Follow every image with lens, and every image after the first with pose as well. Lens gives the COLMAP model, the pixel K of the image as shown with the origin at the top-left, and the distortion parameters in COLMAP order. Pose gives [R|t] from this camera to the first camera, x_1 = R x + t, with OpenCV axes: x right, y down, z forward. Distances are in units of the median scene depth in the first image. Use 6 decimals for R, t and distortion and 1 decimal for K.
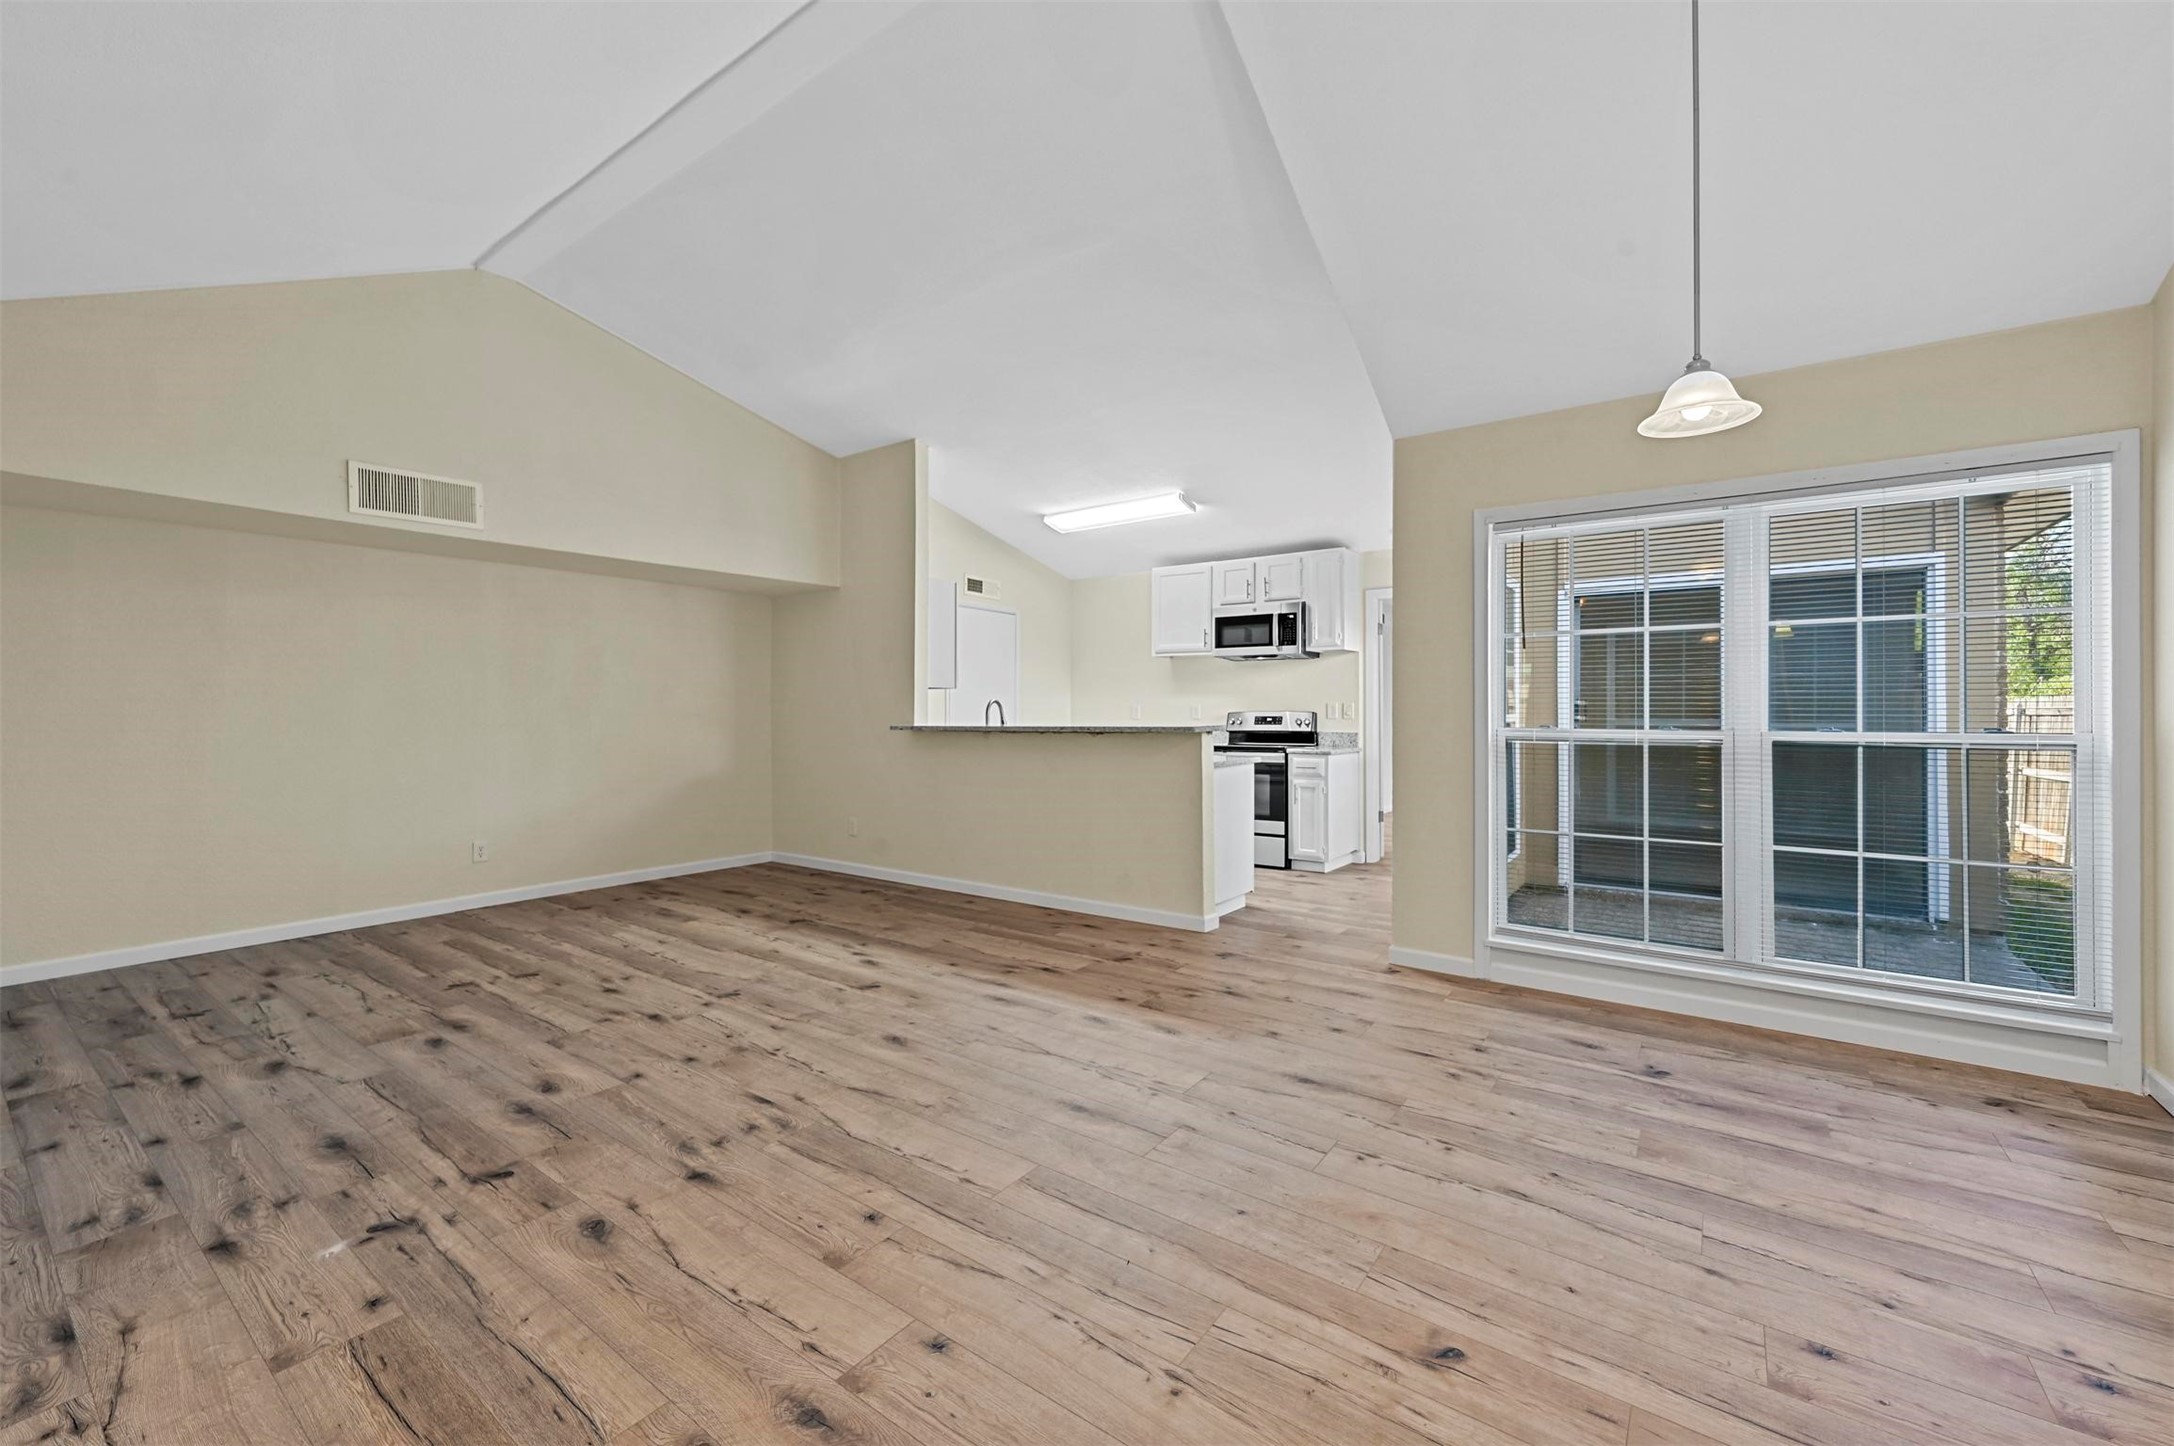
lens RADIAL K [[869.6, 0, 1078.1], [0, 869.6, 713.2], [0, 0, 1]] dist [0.000527, 0.000215]
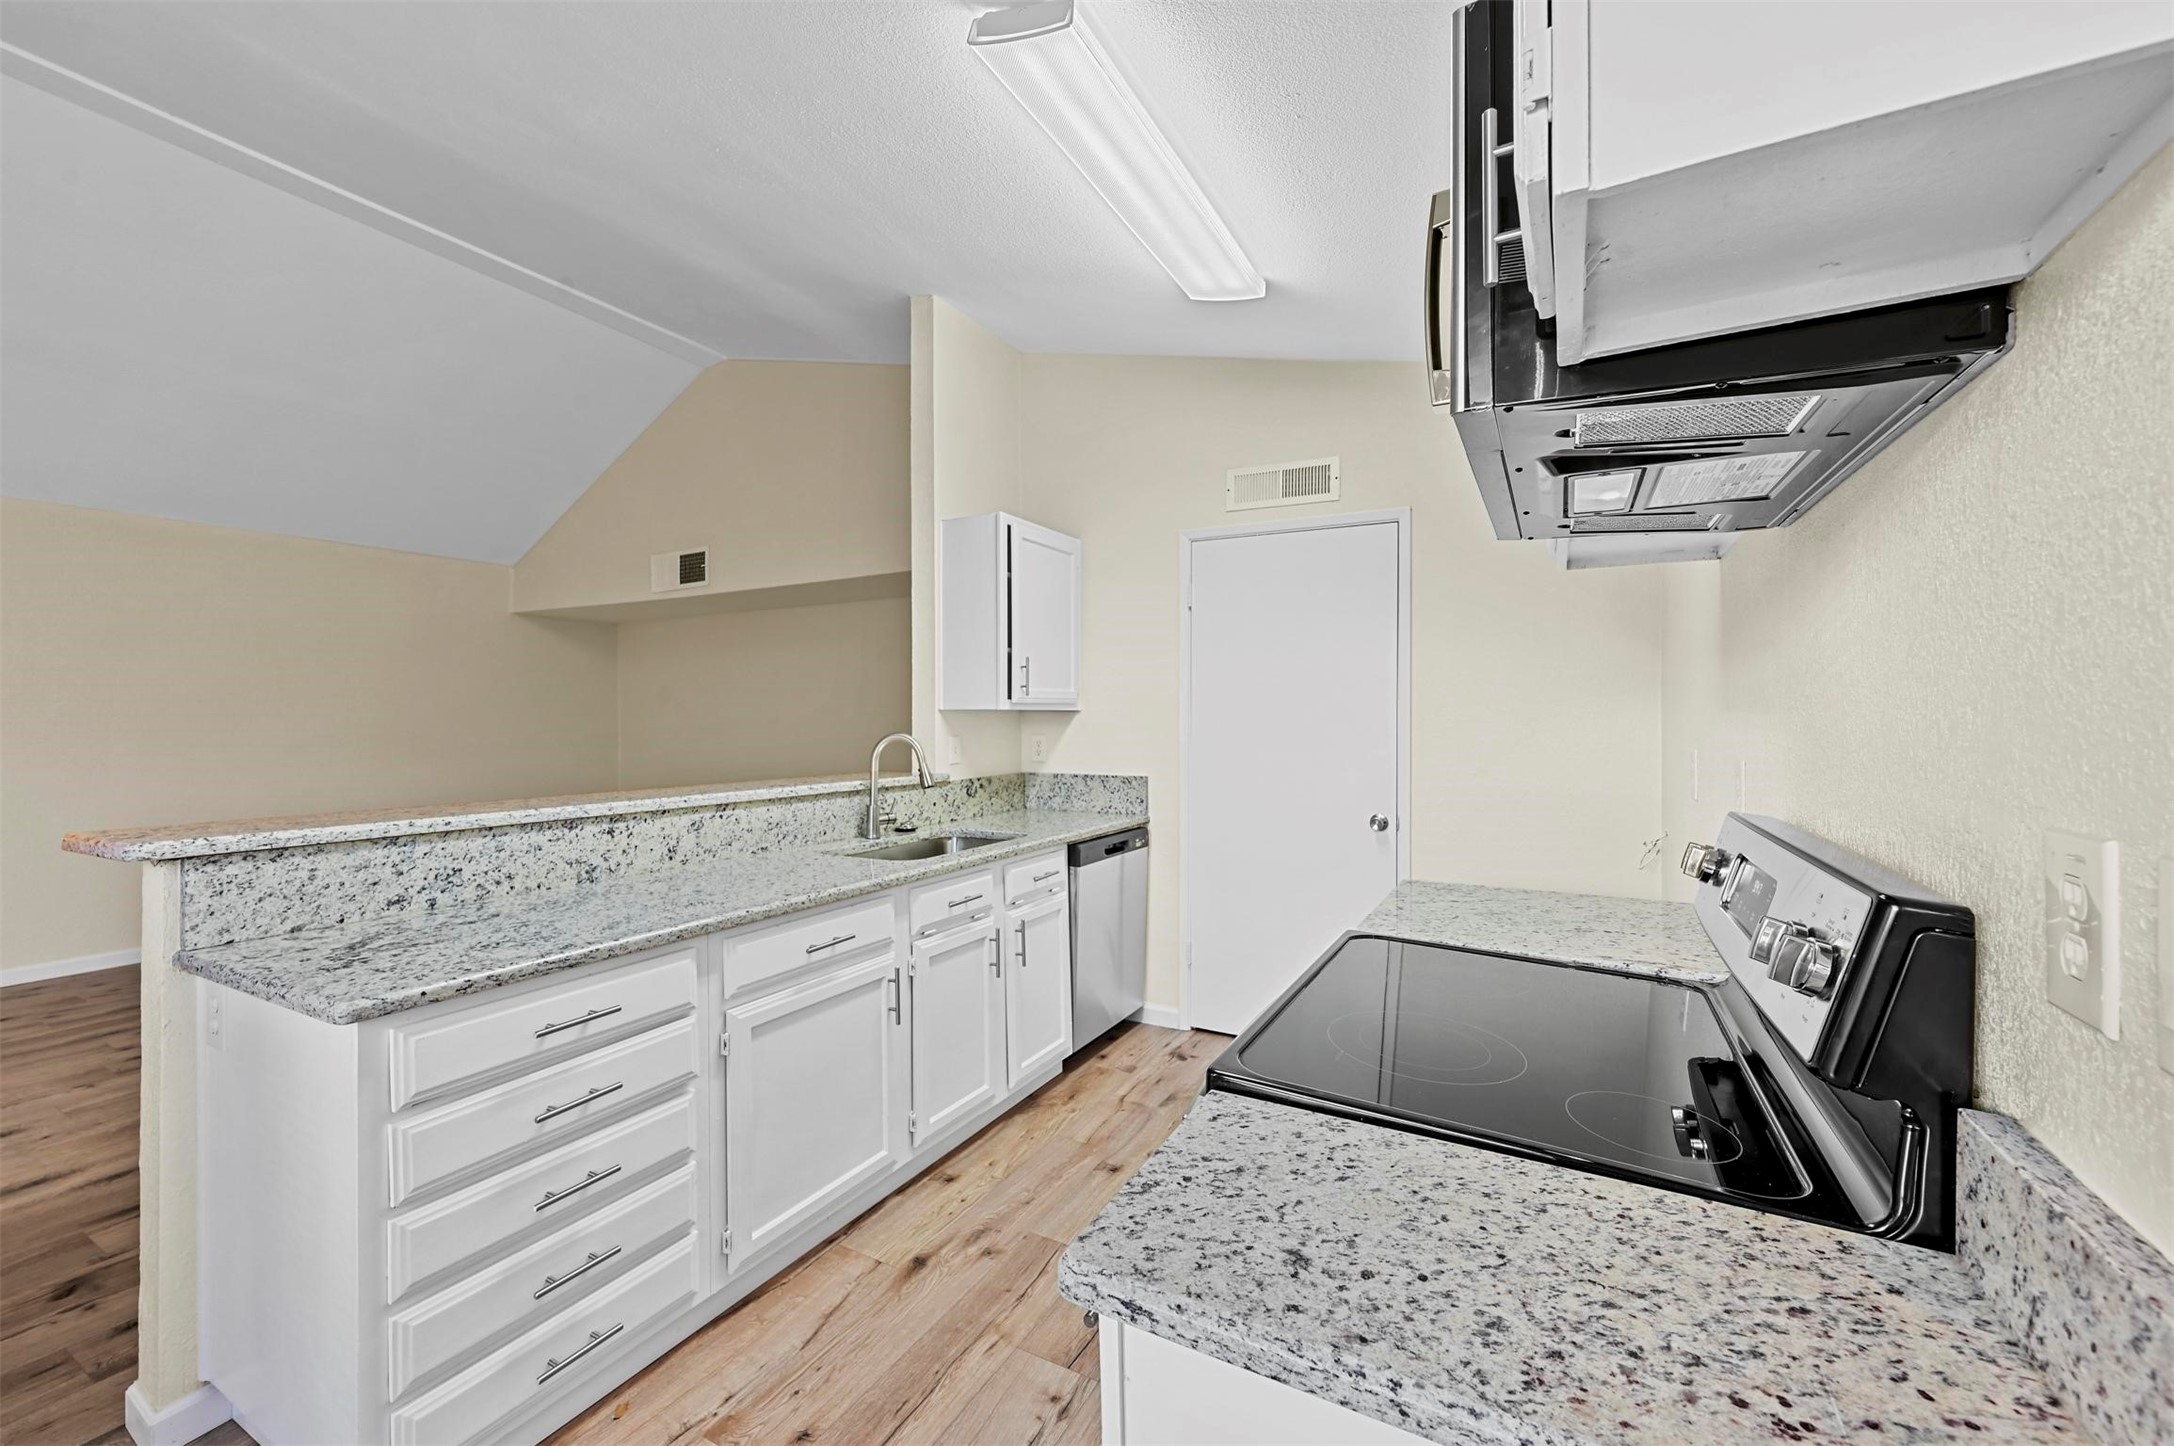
lens RADIAL K [[869.6, 0, 1078.1], [0, 869.6, 713.2], [0, 0, 1]] dist [0.000527, 0.000215]
pose [[0.123802, 0.000782, -0.992307, 0.760258], [0.002114, 0.999997, 0.001052, -0.049814], [0.992305, -0.002228, 0.123800, 1.878127]]
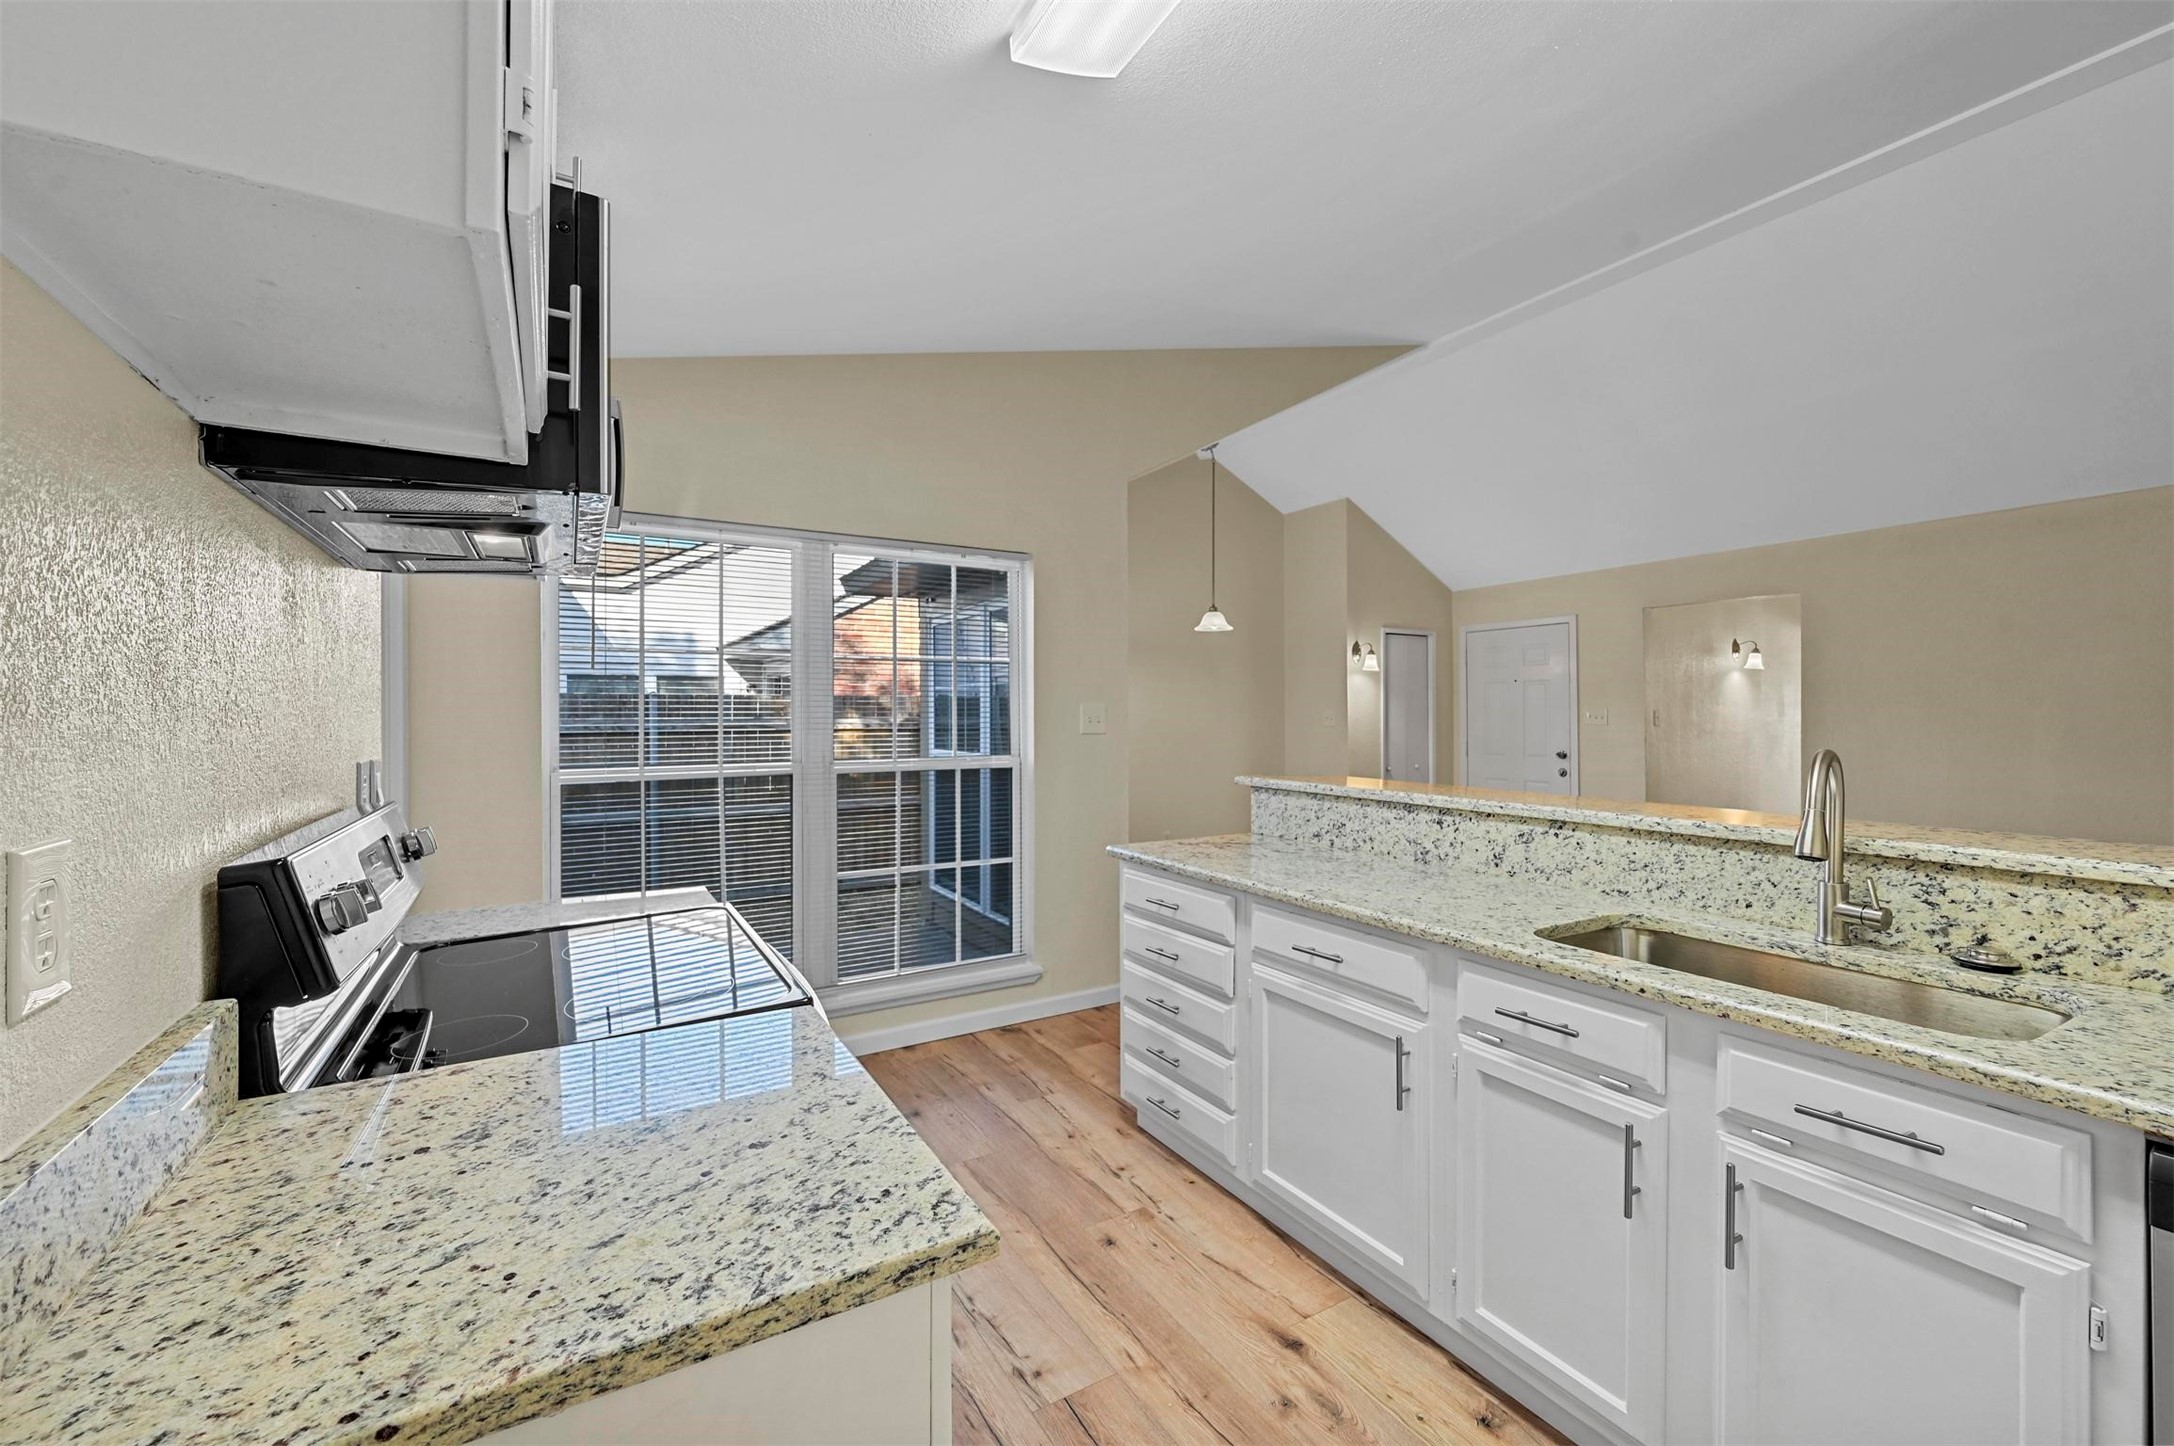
lens RADIAL K [[869.6, 0, 1078.1], [0, 869.6, 713.2], [0, 0, 1]] dist [0.000527, 0.000215]
pose [[-0.918141, 0.005961, 0.396208, 0.022389], [0.005292, 0.999982, -0.002781, -0.049238], [-0.396218, -0.000456, -0.918157, 2.401360]]
